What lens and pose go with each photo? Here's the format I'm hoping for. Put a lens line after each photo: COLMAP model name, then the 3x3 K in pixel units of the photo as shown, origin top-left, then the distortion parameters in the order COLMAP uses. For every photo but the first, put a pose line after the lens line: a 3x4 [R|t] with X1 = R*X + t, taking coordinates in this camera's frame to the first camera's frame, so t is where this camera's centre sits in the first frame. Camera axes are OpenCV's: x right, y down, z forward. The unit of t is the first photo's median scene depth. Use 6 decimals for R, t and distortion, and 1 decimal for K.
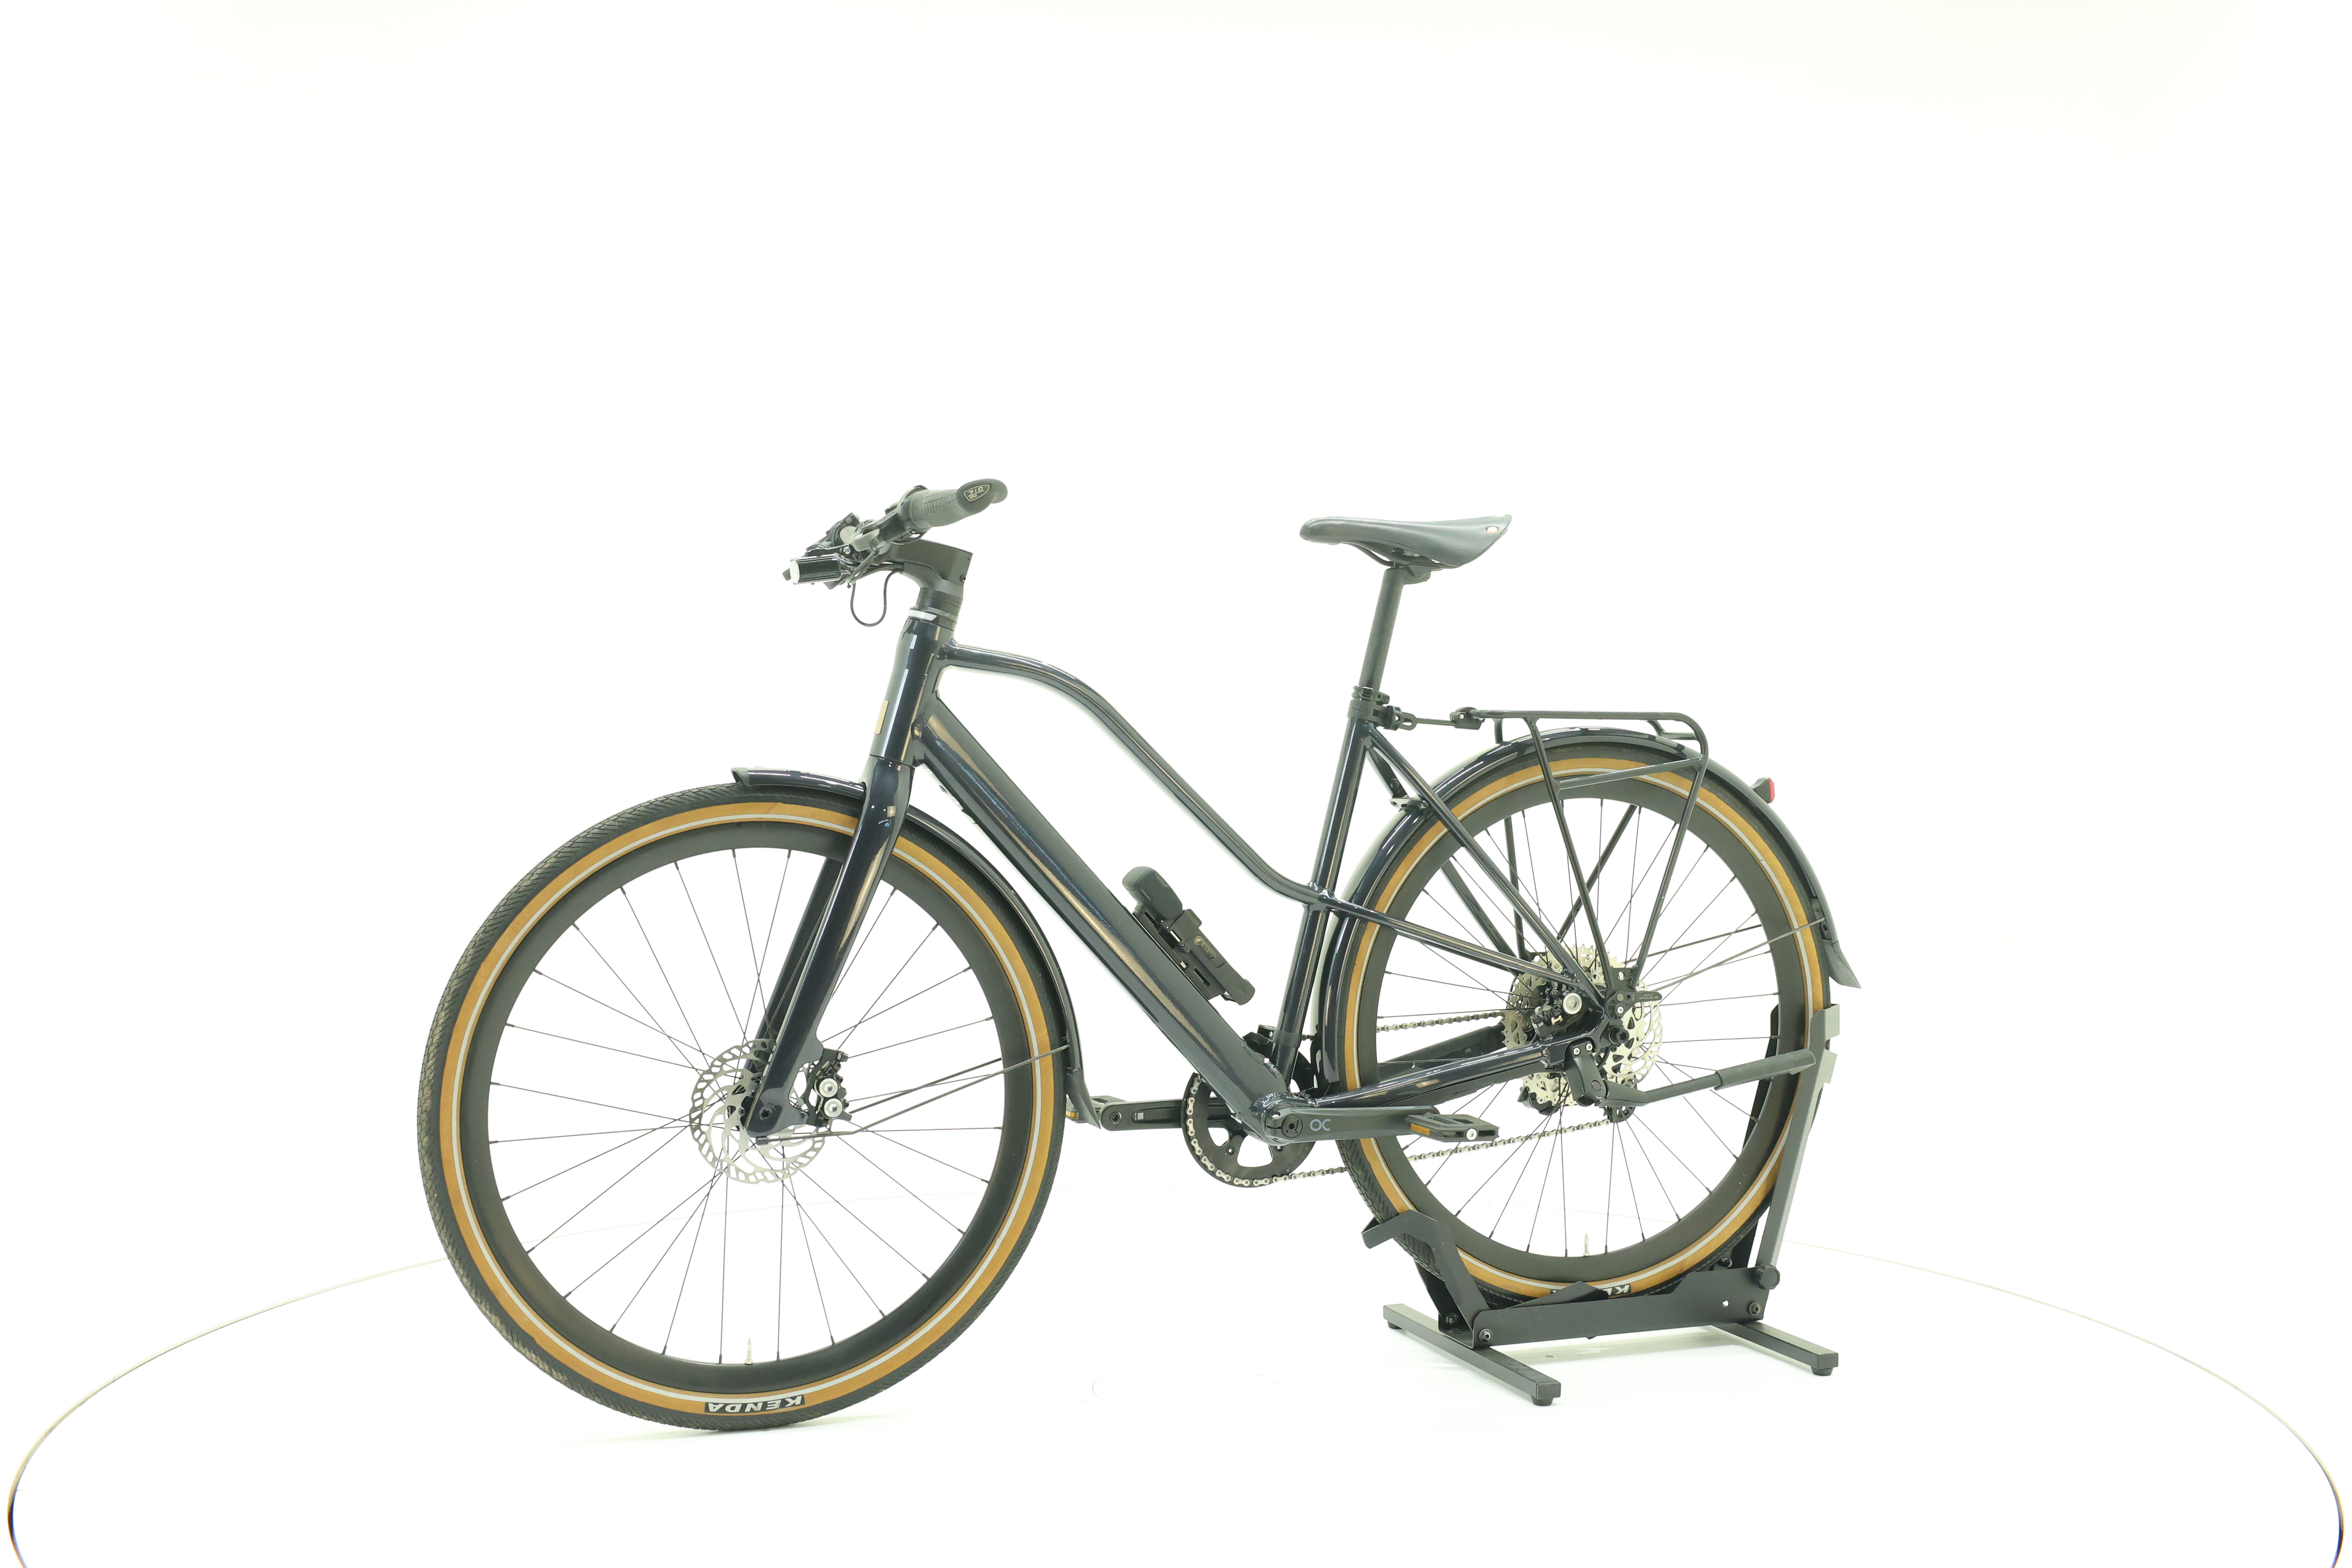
lens RADIAL K [[2517.8, 0, 1182.9], [0, 2517.8, 780.9], [0, 0, 1]] dist [0.004708, 0.000000]
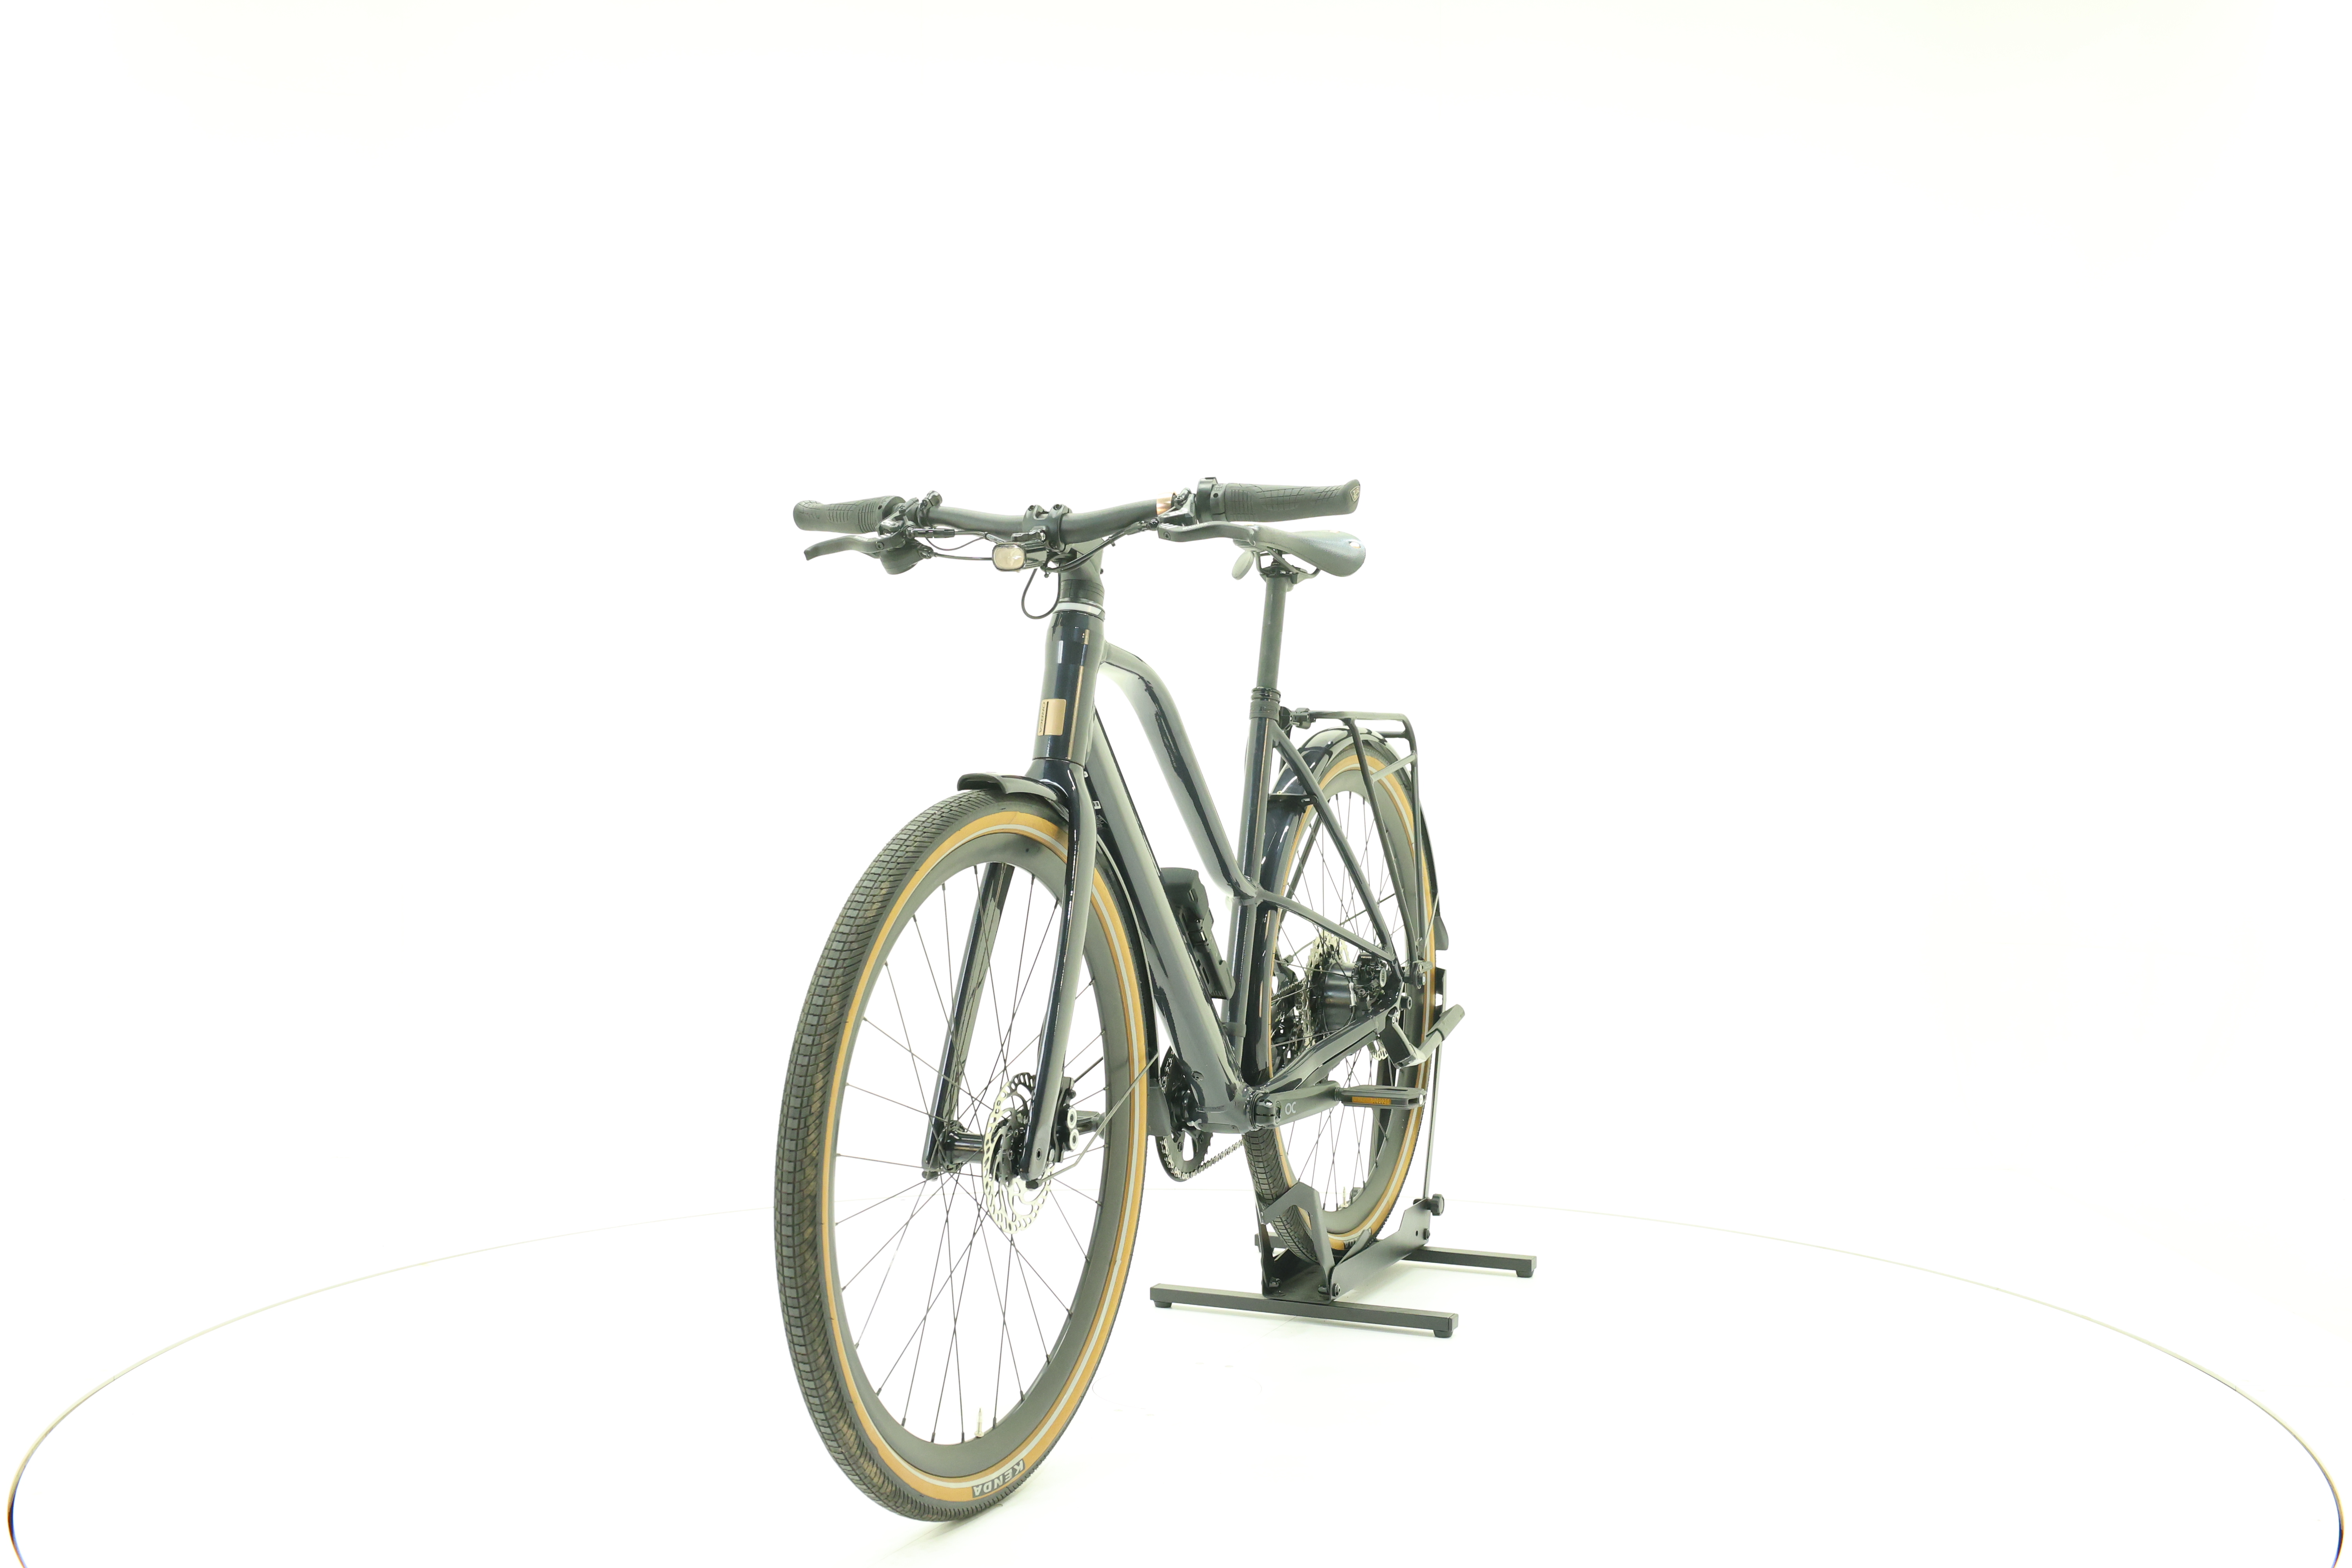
lens RADIAL K [[2517.8, 0, 1174.5], [0, 2517.8, 791.5], [0, 0, 1]] dist [0.004708, 0.000000]
pose [[0.698723, -0.019148, 0.715136, -0.704119], [0.012776, 0.999816, 0.014288, -0.009912], [-0.715278, -0.000847, 0.698839, 0.297470]]
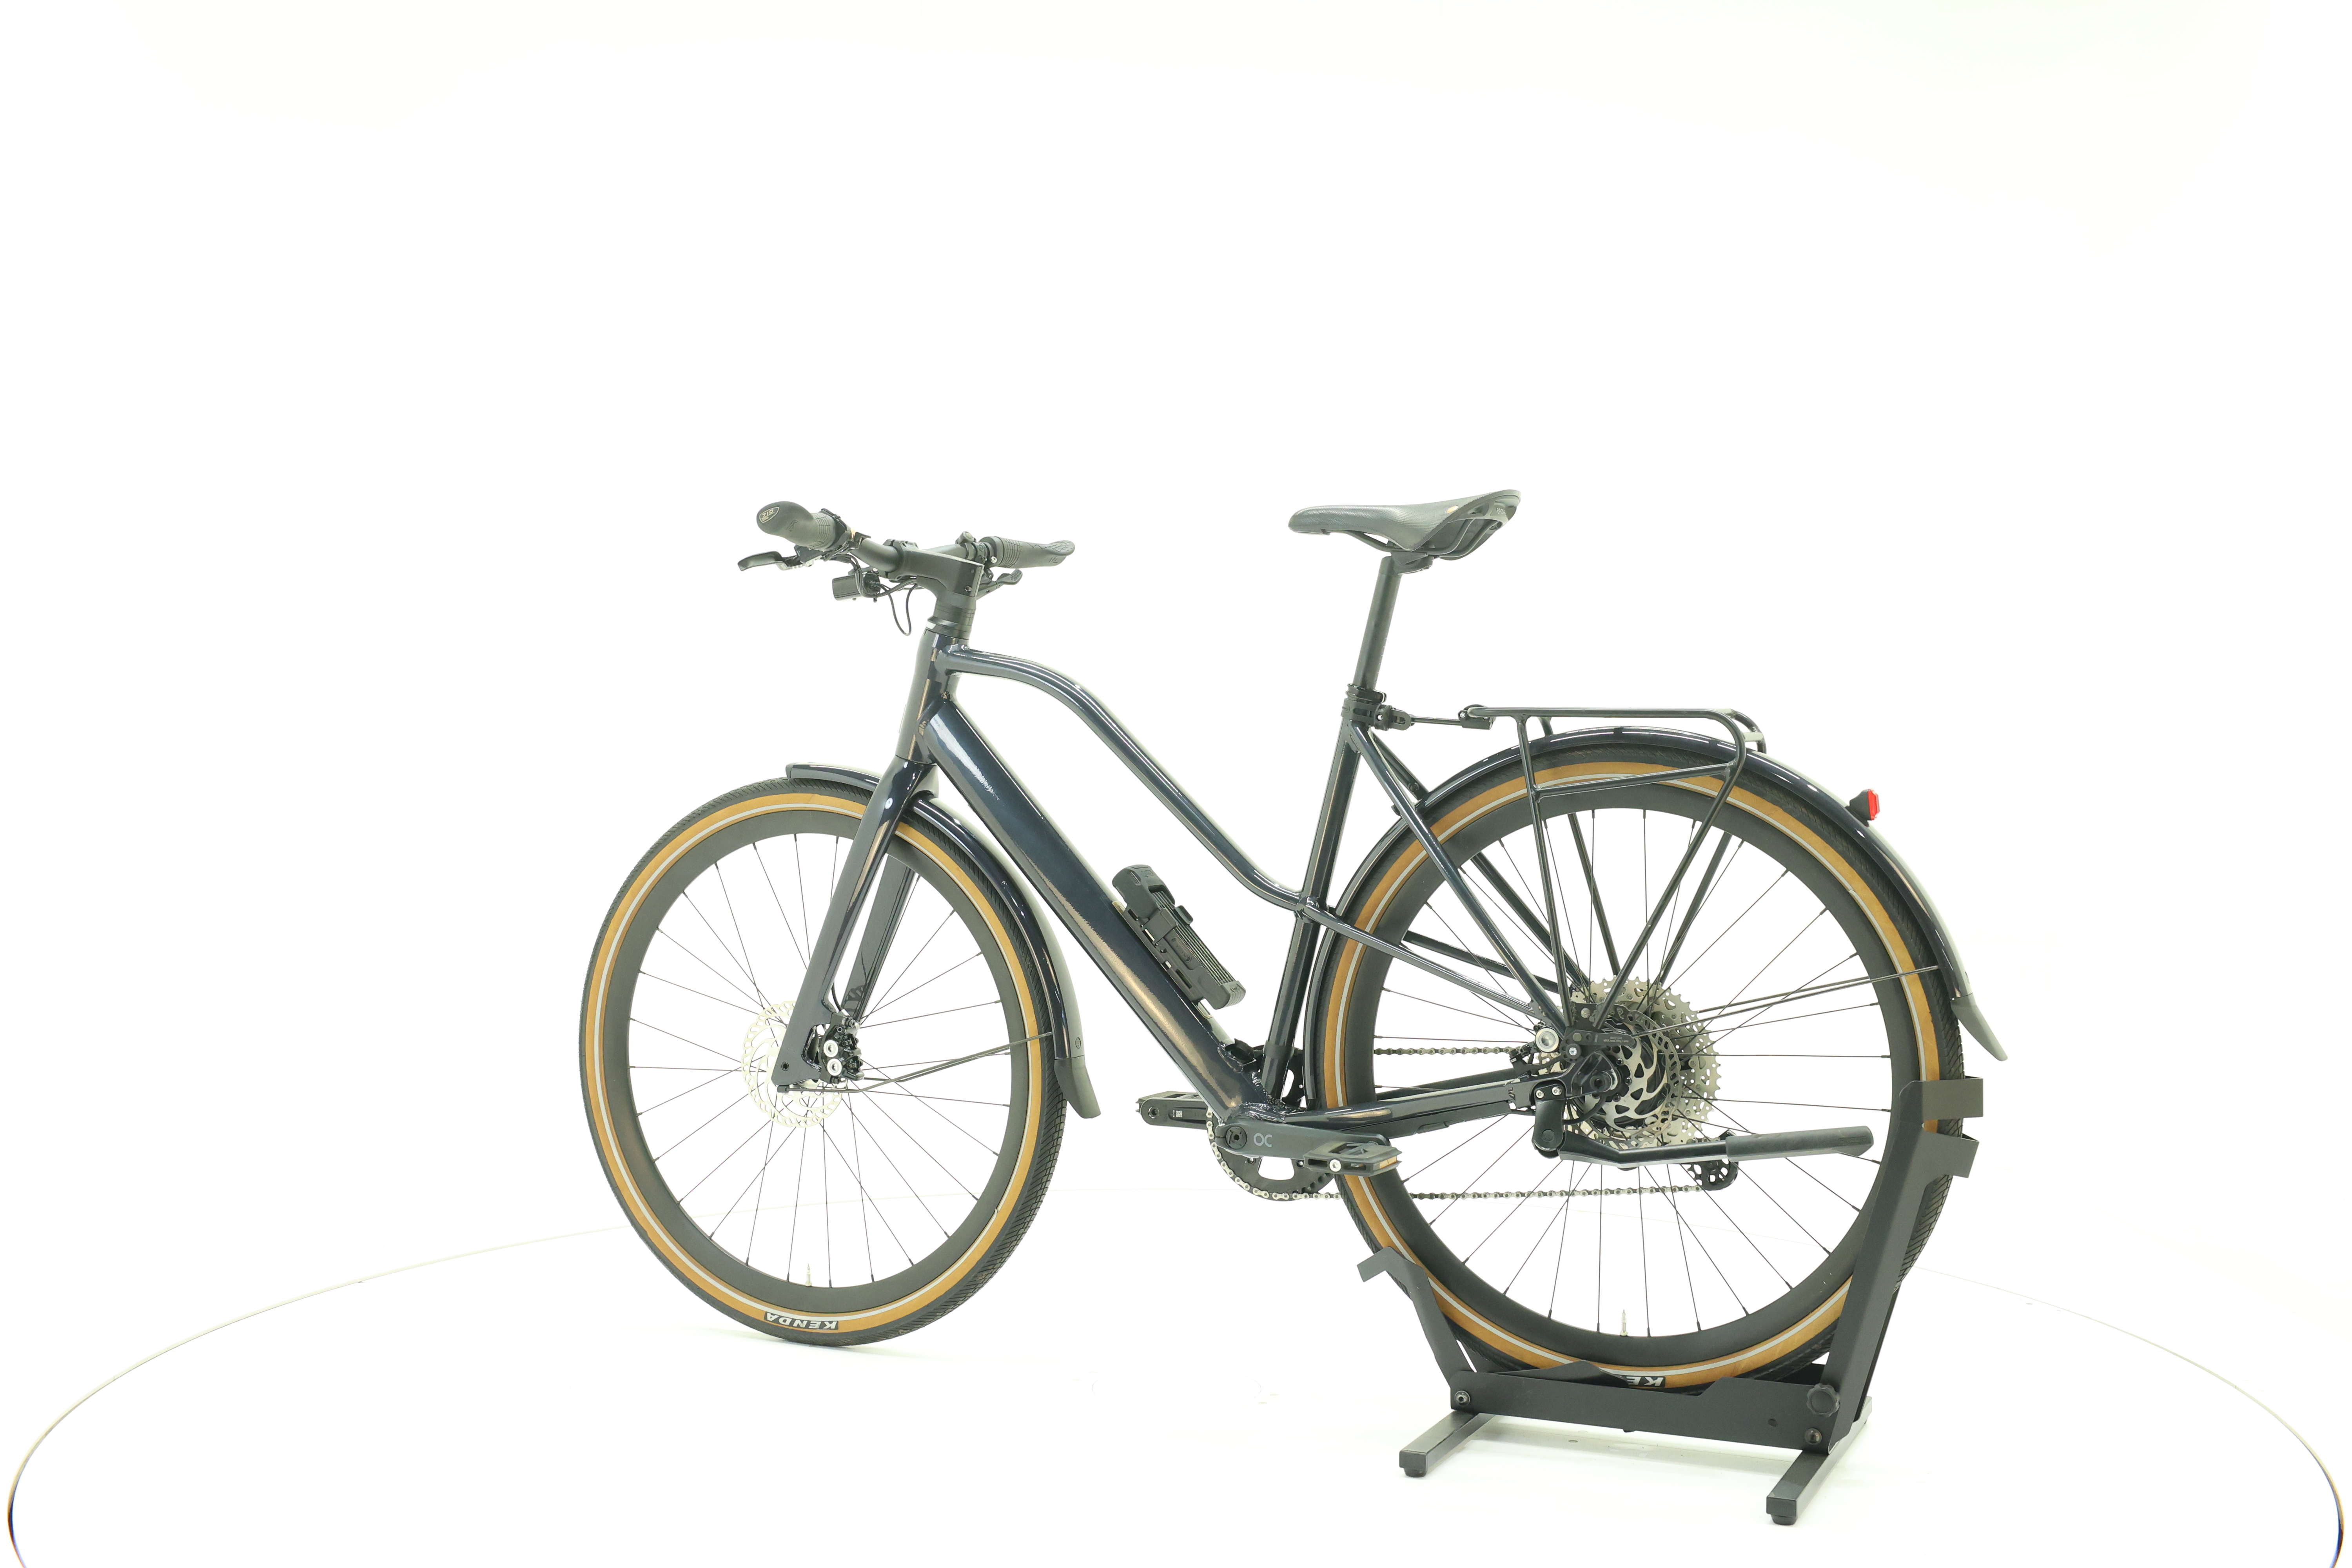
lens RADIAL K [[2517.8, 0, 1184.6], [0, 2517.8, 783.4], [0, 0, 1]] dist [0.004708, 0.000000]
pose [[0.702609, 0.013055, -0.711457, 0.698305], [-0.015197, 0.999879, 0.003340, -0.002326], [0.711414, 0.008465, 0.702722, 0.293556]]
